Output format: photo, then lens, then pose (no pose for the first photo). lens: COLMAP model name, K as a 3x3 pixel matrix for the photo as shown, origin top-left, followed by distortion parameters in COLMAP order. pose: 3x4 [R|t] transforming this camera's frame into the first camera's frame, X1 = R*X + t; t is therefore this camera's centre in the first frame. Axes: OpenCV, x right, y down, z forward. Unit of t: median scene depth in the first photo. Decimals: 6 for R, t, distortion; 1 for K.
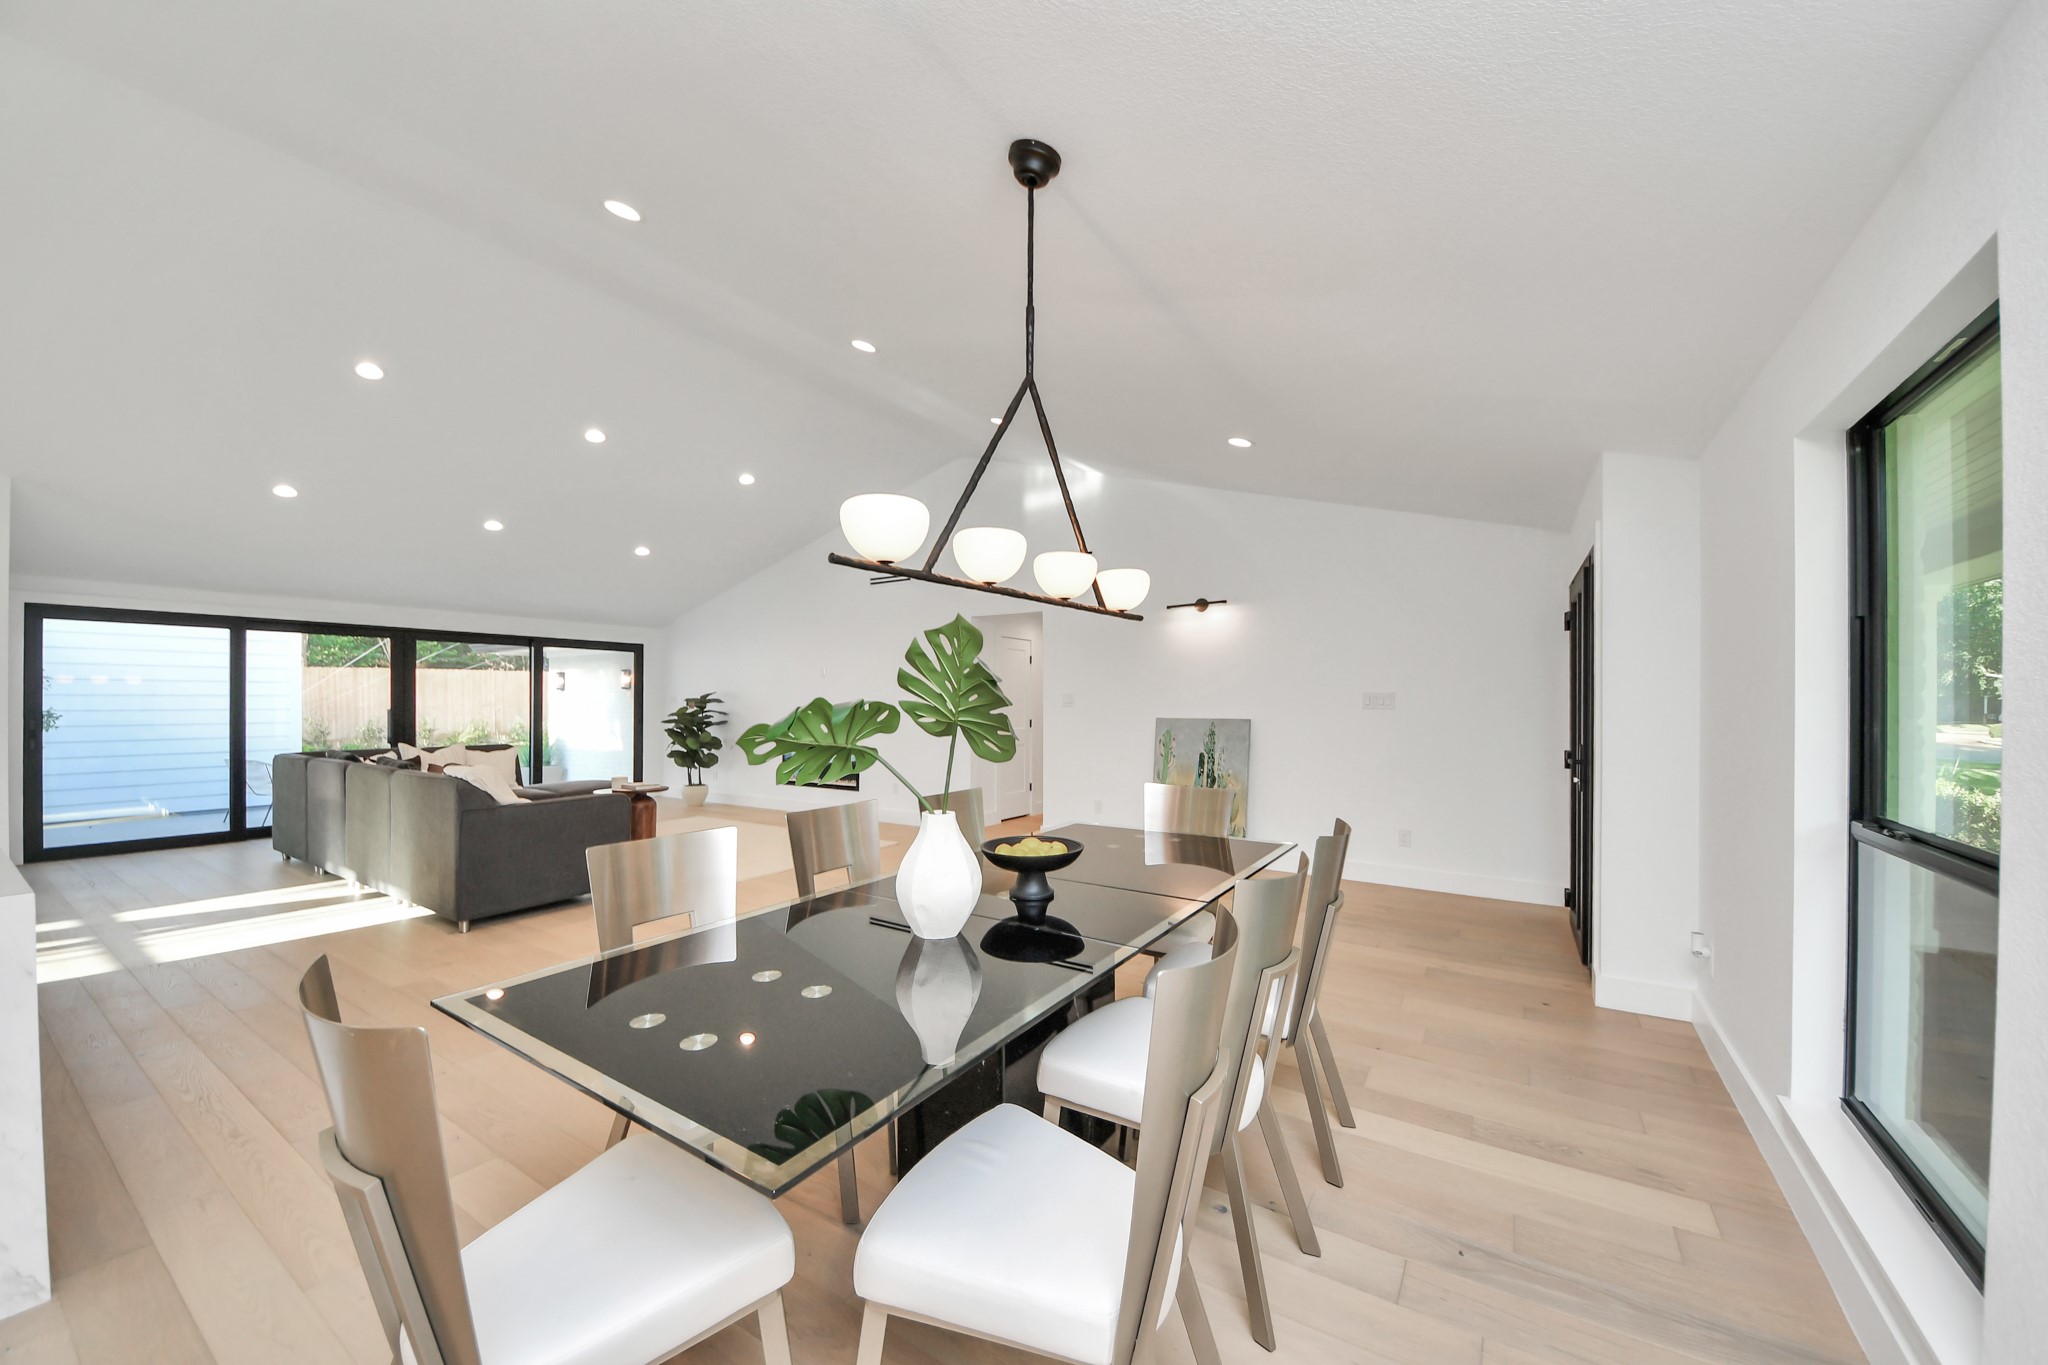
lens RADIAL K [[749.8, 0, 1018.7], [0, 749.8, 695.8], [0, 0, 1]] dist [0.018087, -0.012369]
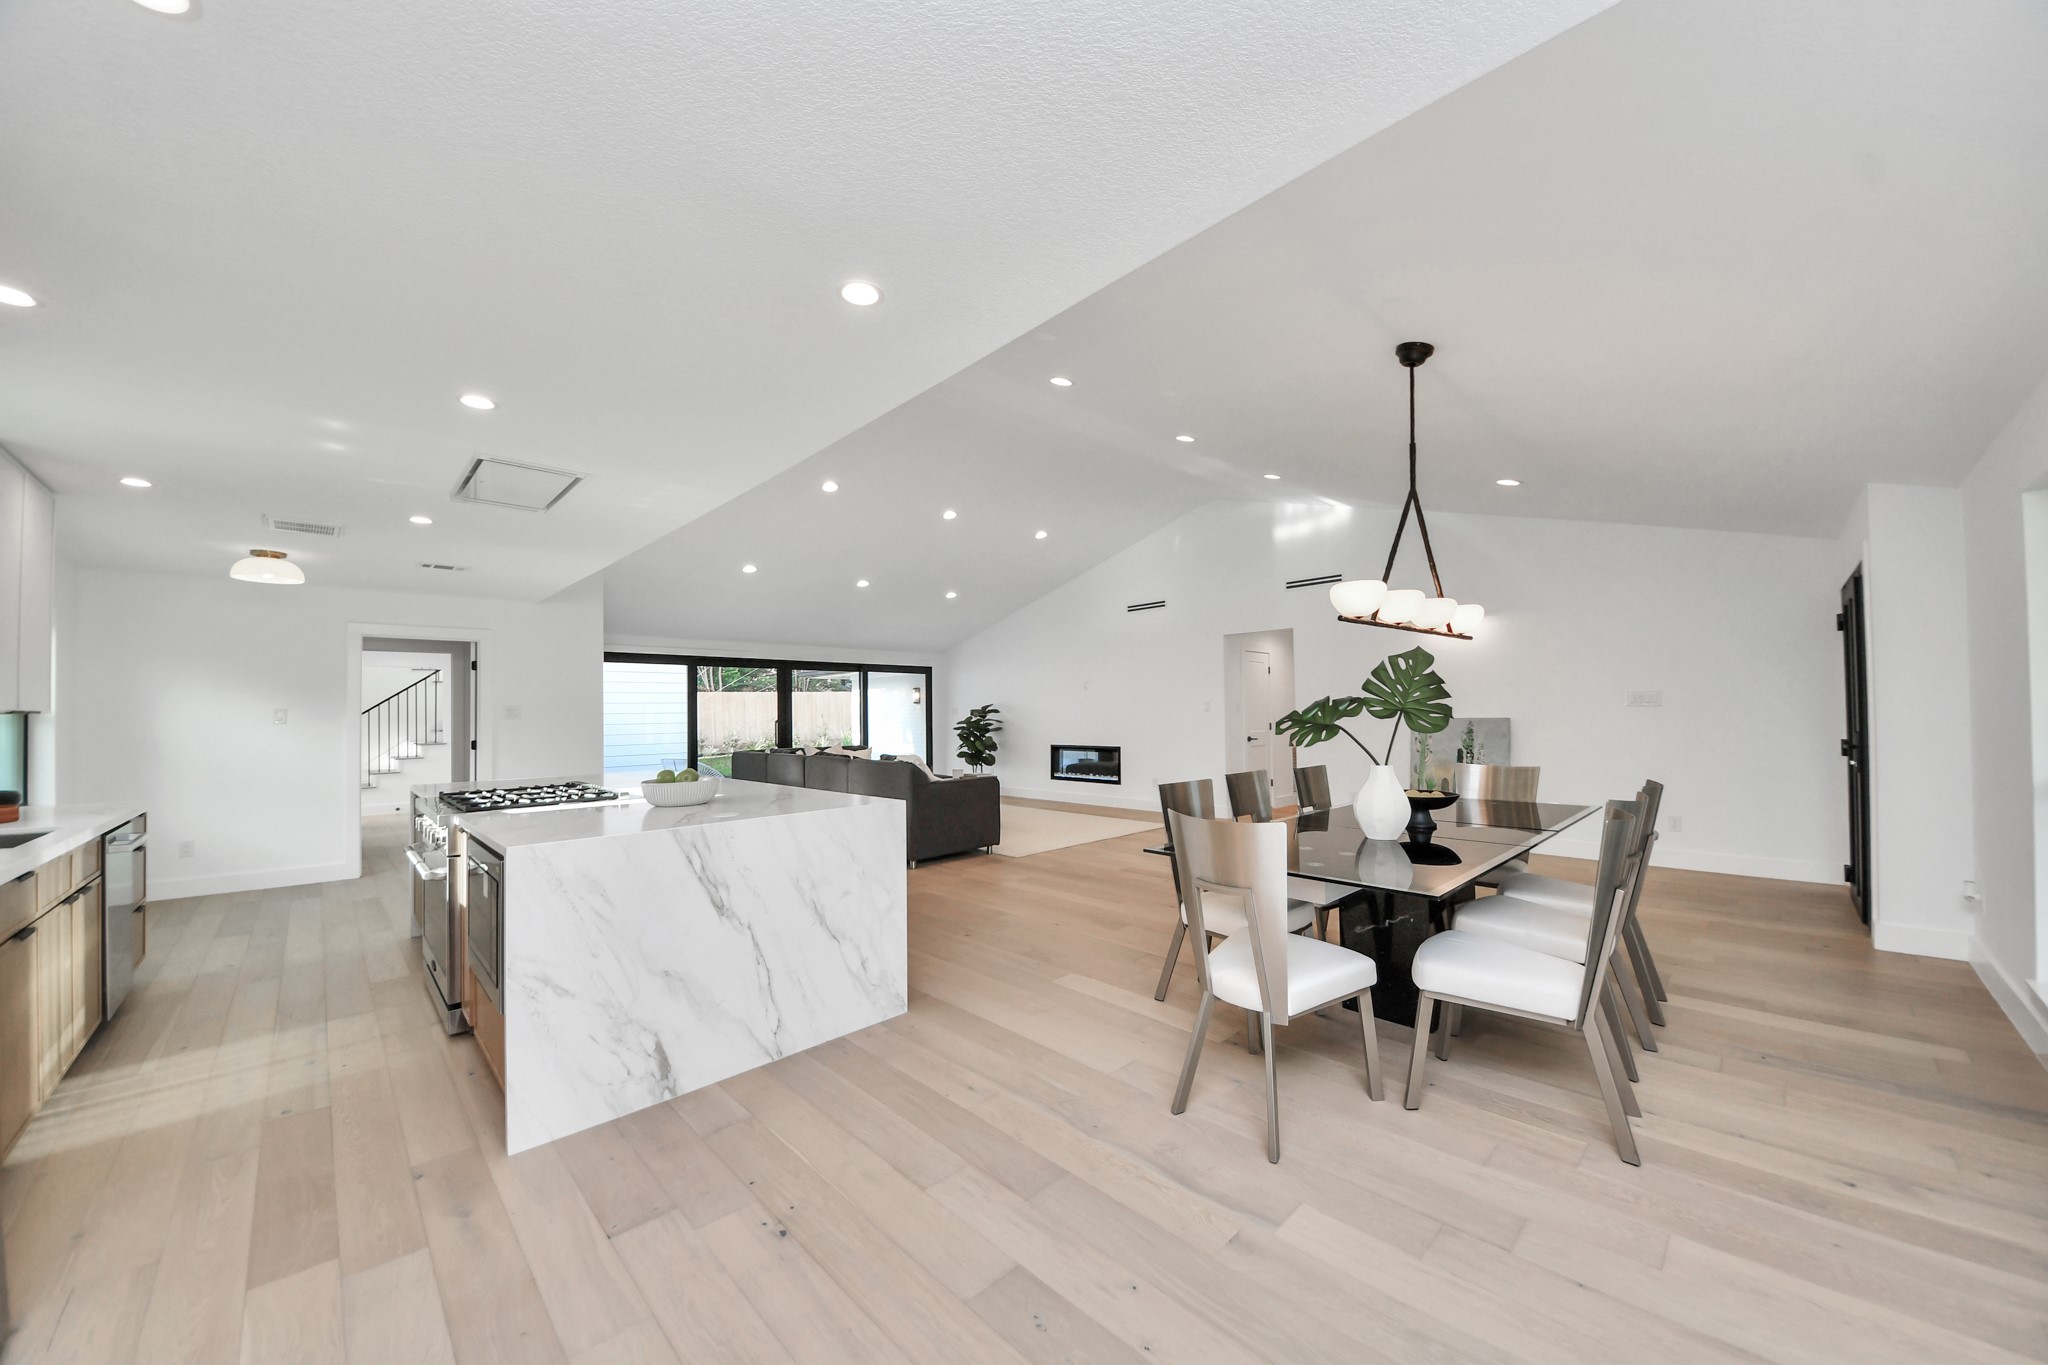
lens RADIAL K [[738.9, 0, 979.7], [0, 738.9, 695.5], [0, 0, 1]] dist [-0.000282, -0.011638]
pose [[0.969233, -0.020358, -0.245300, -0.246363], [0.015888, 0.999670, -0.020187, 0.009402], [0.245630, 0.015668, 0.969237, -0.344319]]
